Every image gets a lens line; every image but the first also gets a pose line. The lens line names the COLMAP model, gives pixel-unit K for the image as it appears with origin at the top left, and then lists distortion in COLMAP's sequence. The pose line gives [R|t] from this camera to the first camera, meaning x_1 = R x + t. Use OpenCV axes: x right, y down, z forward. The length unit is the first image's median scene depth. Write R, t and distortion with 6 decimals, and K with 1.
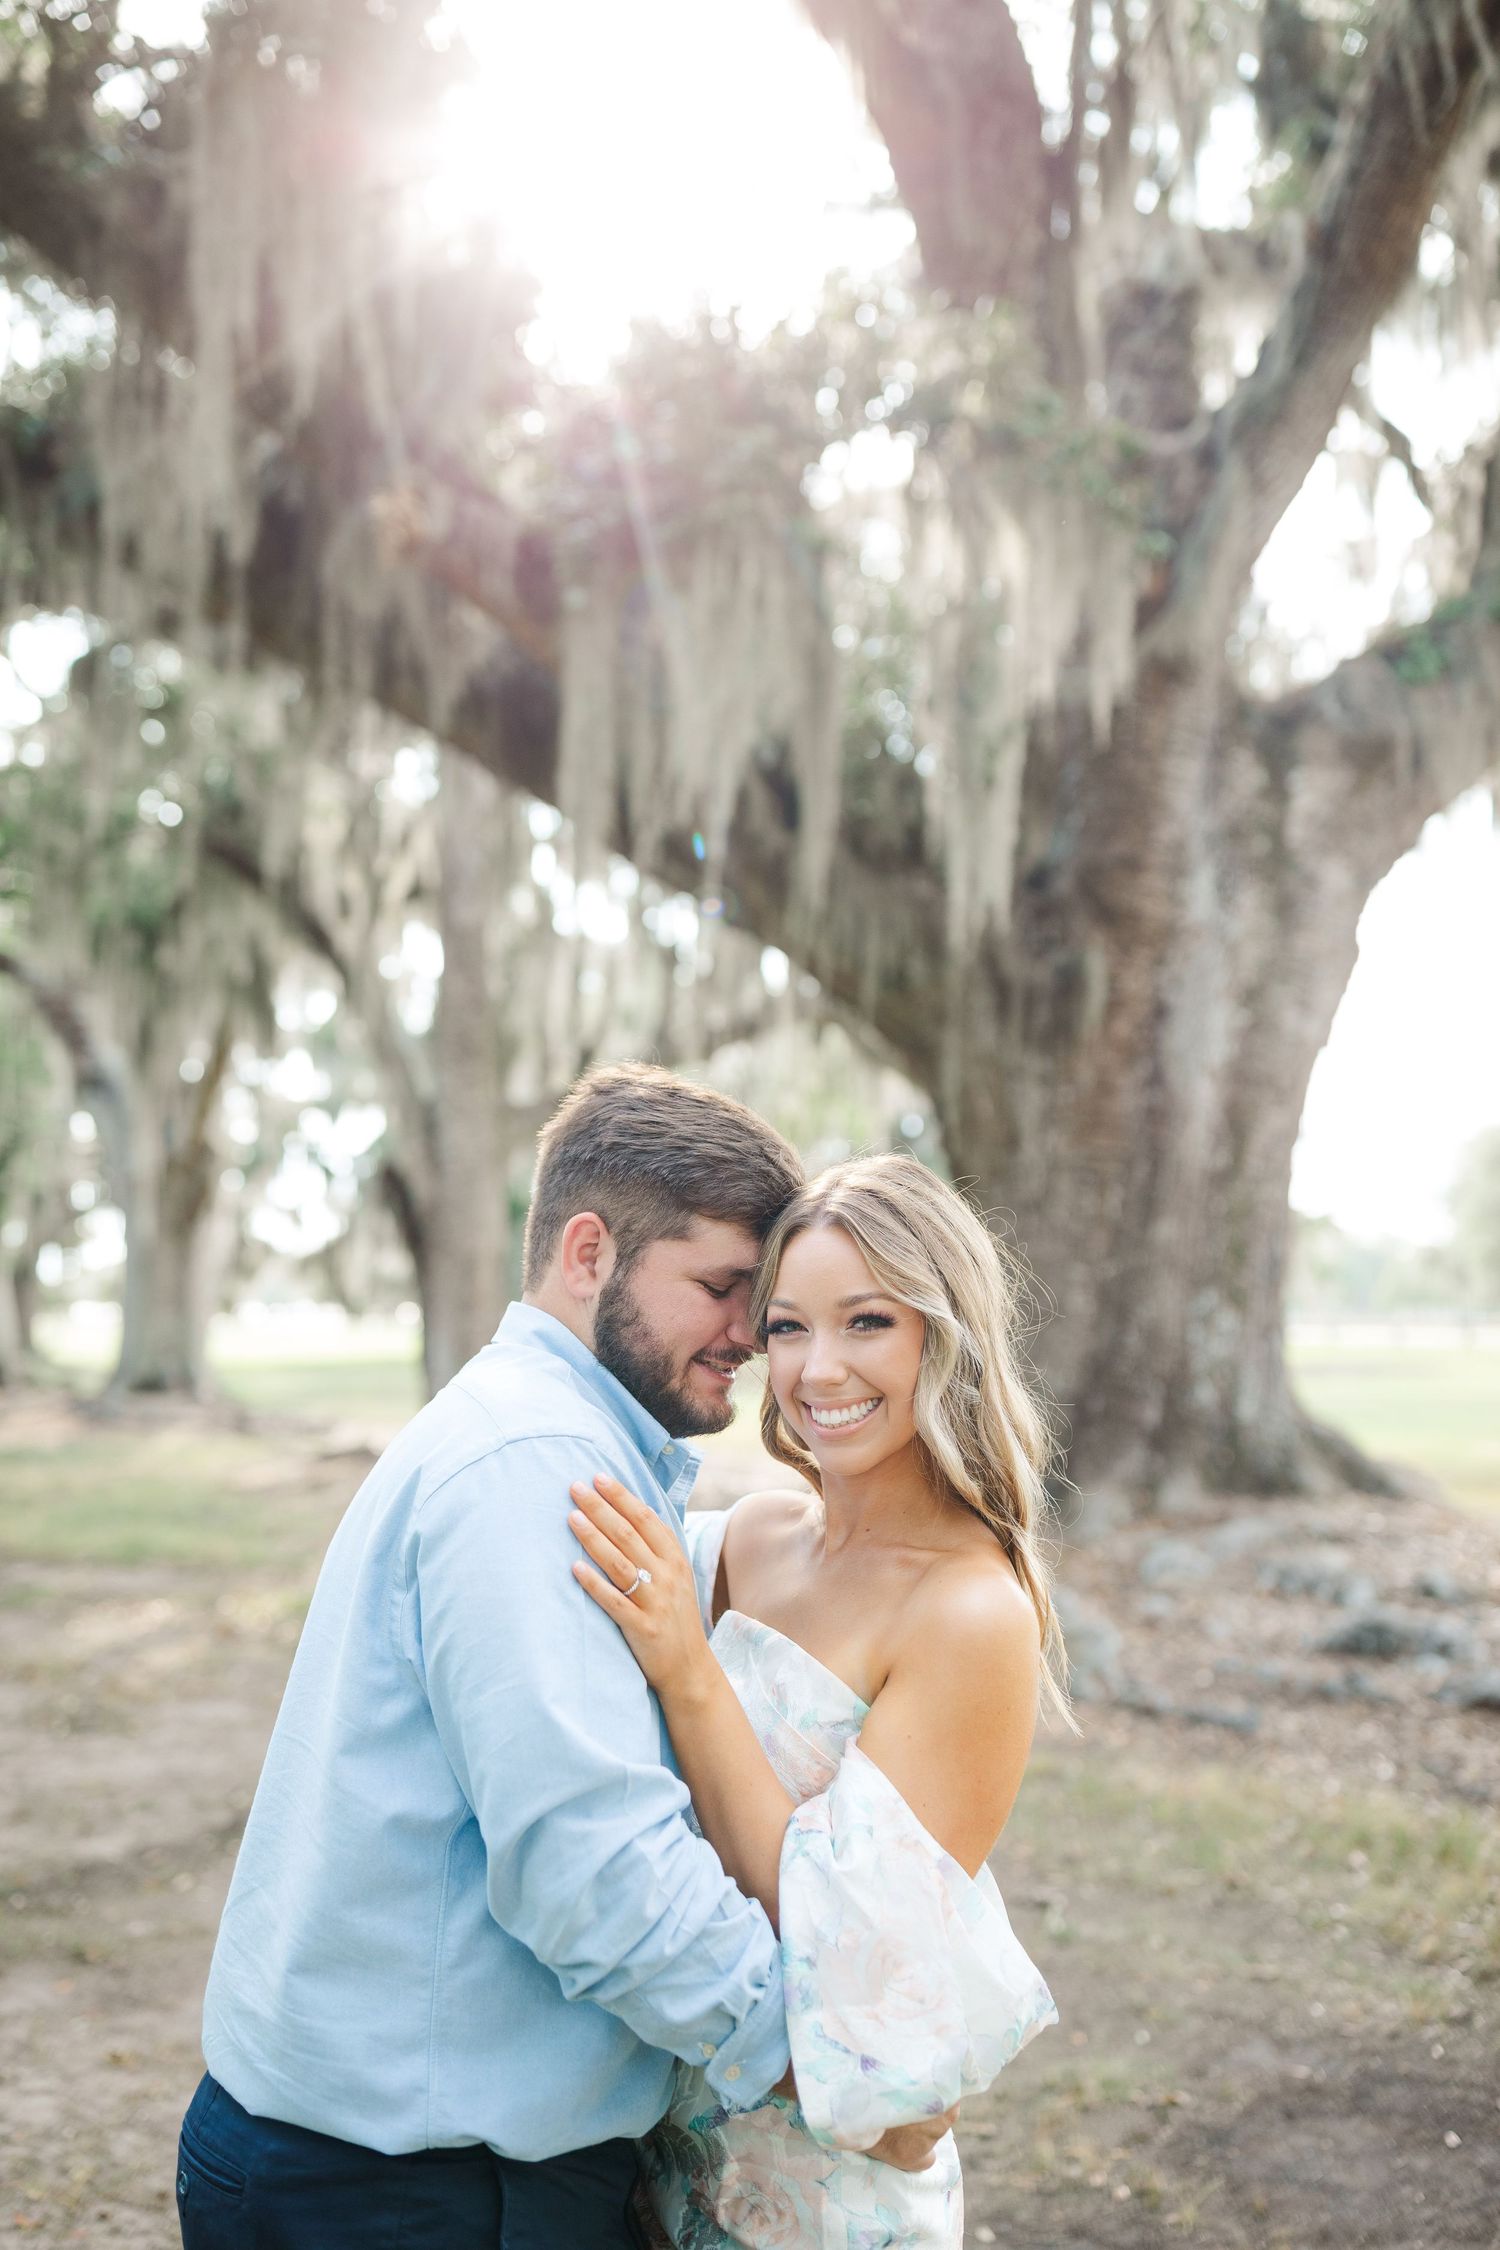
lens RADIAL K [[2163.2, 0, 743.5], [0, 2163.2, 1115.0], [0, 0, 1]] dist [-0.021534, 0.000000]
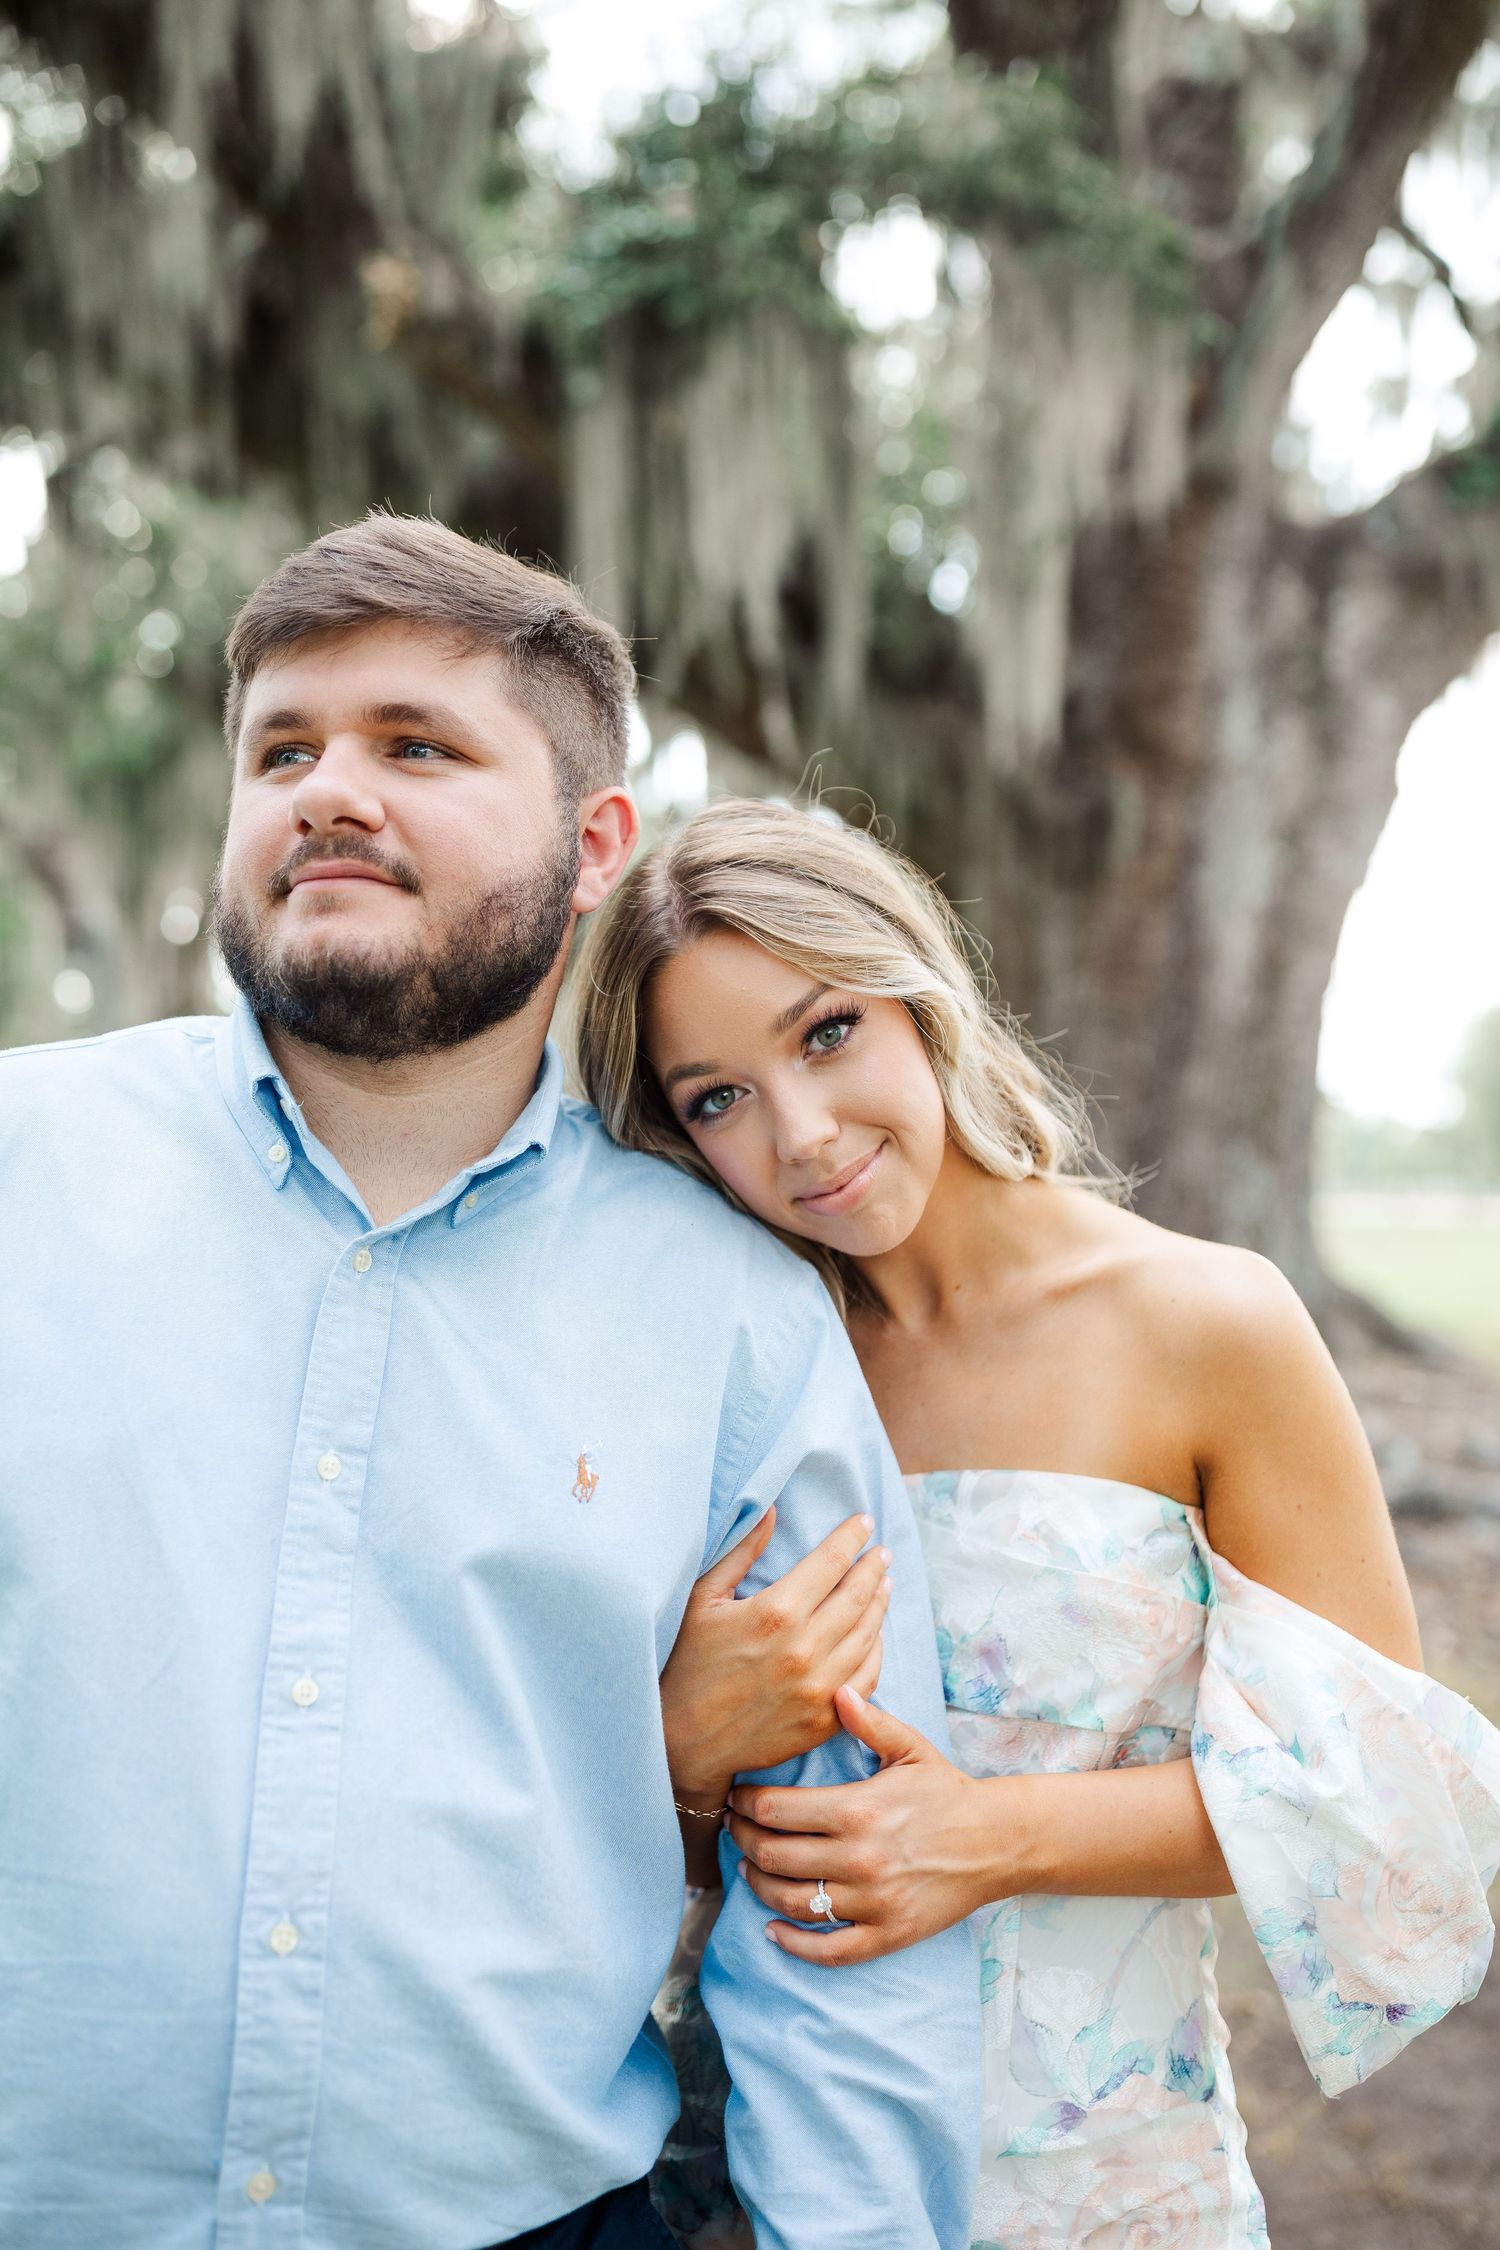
lens RADIAL K [[2163.2, 0, 753.7], [0, 2163.2, 1113.0], [0, 0, 1]] dist [-0.021534, 0.000000]
pose [[0.999974, 0.004810, 0.005356, -0.005060], [-0.005107, 0.998366, 0.056907, 0.014096], [-0.005073, -0.056933, 0.998365, 0.047498]]
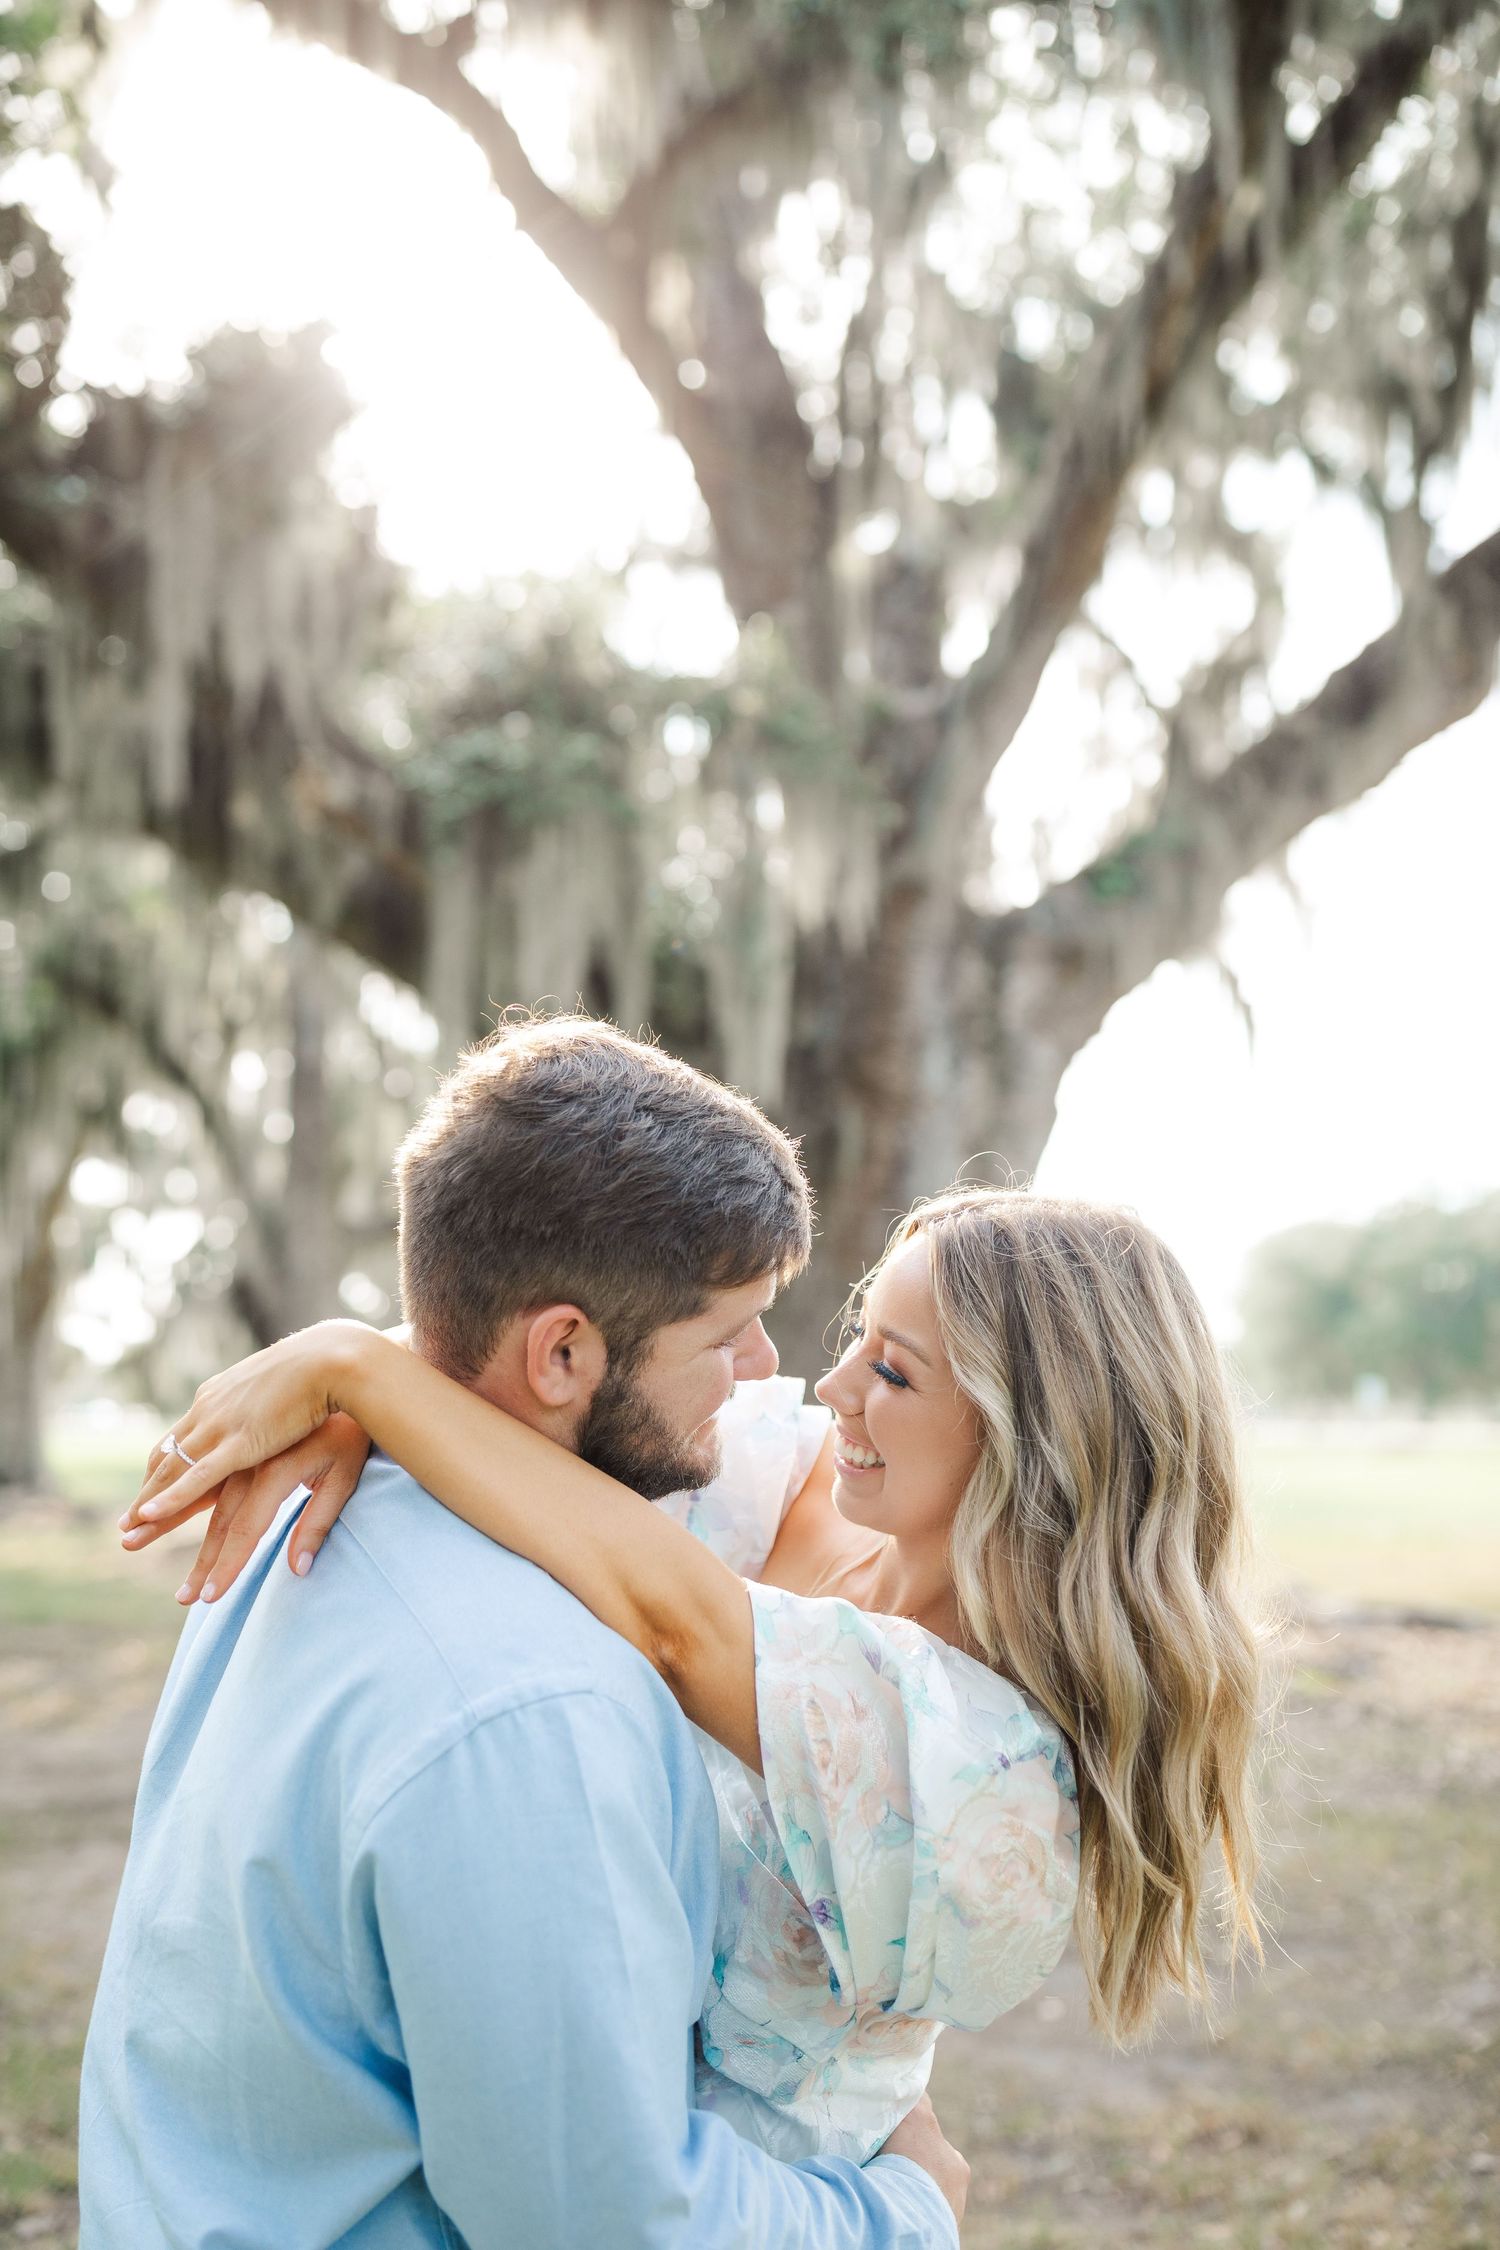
lens RADIAL K [[2163.2, 0, 750.9], [0, 2163.2, 1135.3], [0, 0, 1]] dist [-0.021534, 0.000000]
pose [[0.995800, 0.007046, 0.091283, -0.008126], [-0.003697, 0.999316, -0.036806, -0.017497], [-0.091480, 0.036314, 0.995145, -0.232149]]
